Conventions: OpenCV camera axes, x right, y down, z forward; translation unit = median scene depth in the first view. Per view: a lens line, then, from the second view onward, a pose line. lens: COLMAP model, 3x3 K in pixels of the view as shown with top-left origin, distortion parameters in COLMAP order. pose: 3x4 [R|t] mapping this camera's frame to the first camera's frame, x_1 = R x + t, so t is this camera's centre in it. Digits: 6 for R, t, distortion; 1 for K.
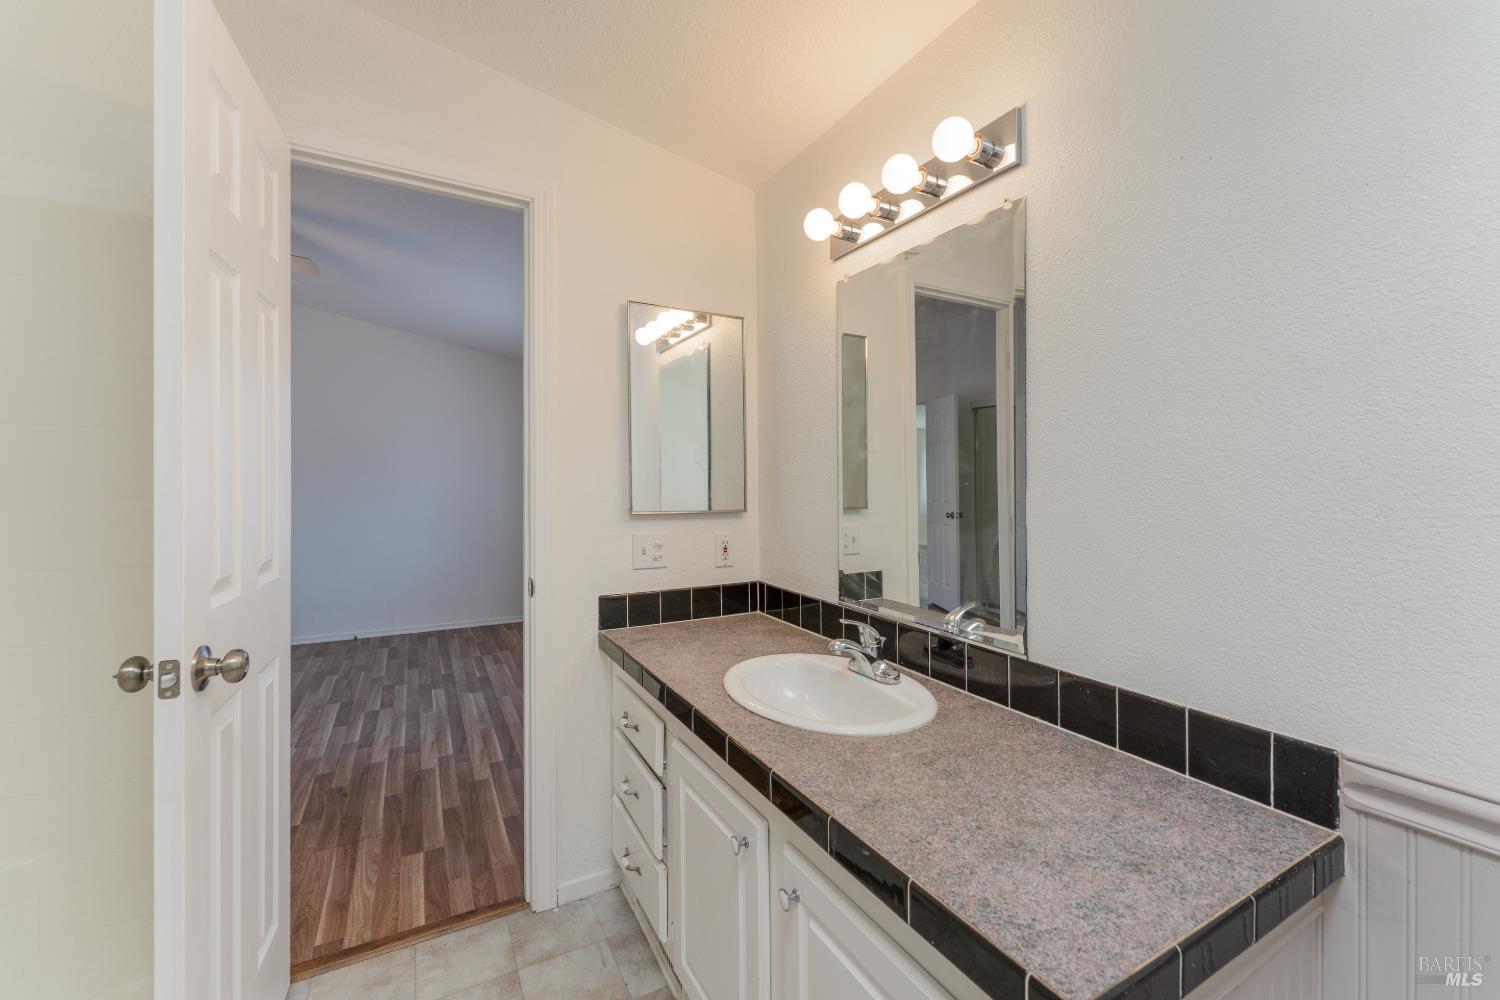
lens RADIAL K [[610.2, 0, 749.1], [0, 610.2, 475.5], [0, 0, 1]] dist [0.000737, 0.000067]
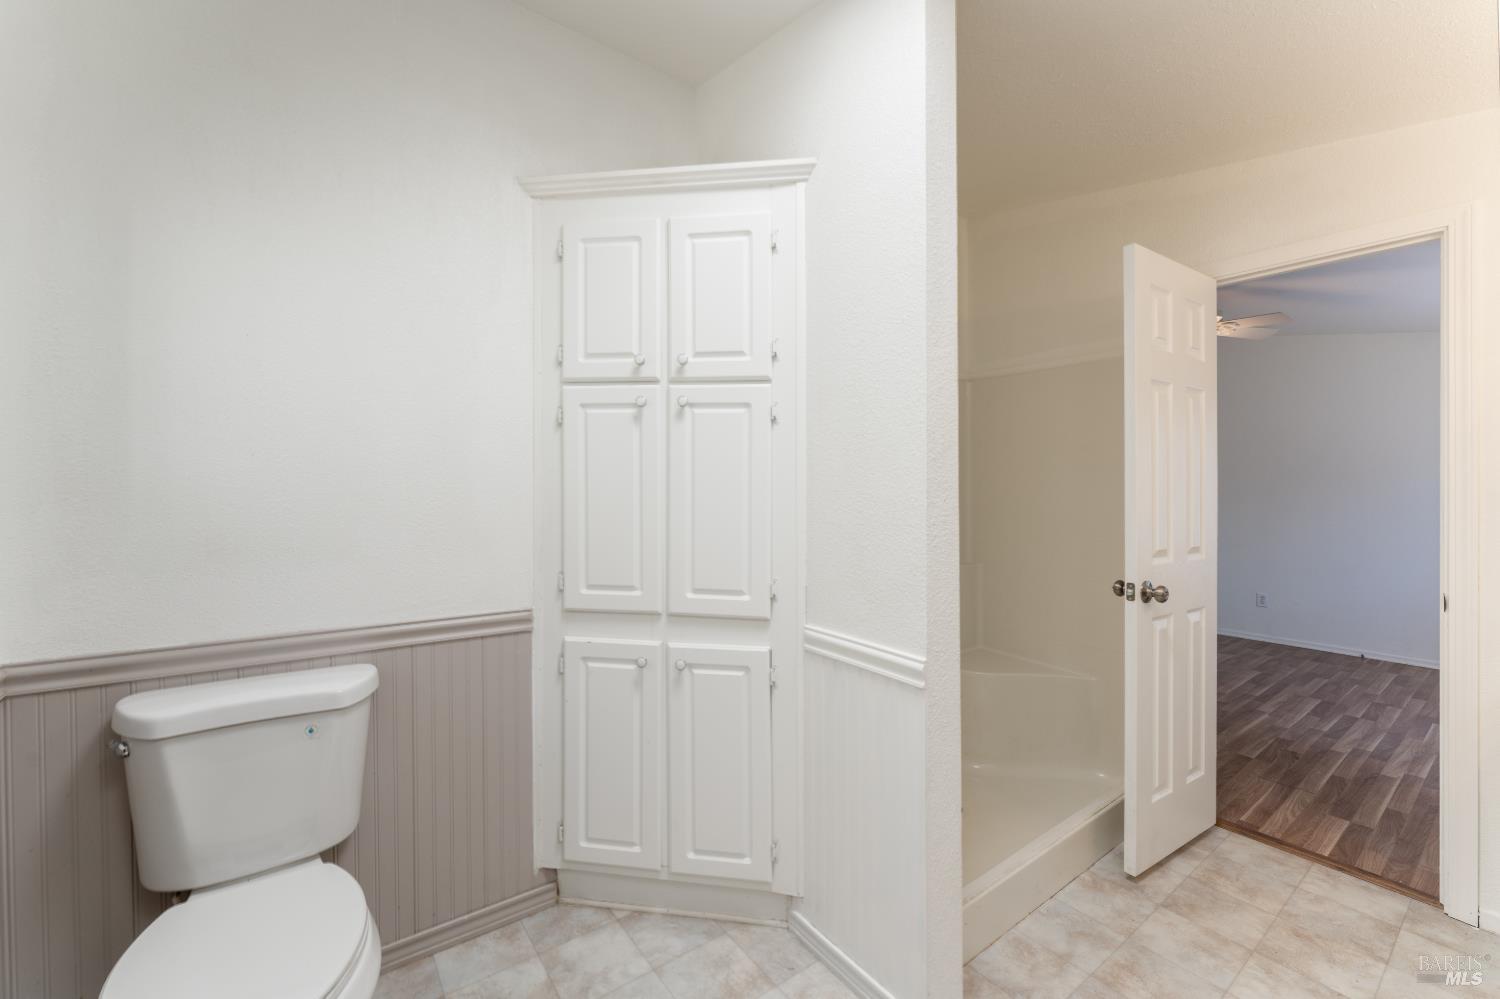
lens RADIAL K [[596.6, 0, 750.0], [0, 596.6, 499.5], [0, 0, 1]] dist [-0.004074, -0.000637]
pose [[0.131548, 0.006897, -0.991286, 0.418667], [0.005687, 0.999954, 0.007712, -0.005275], [0.991294, -0.006652, 0.131502, -0.263198]]
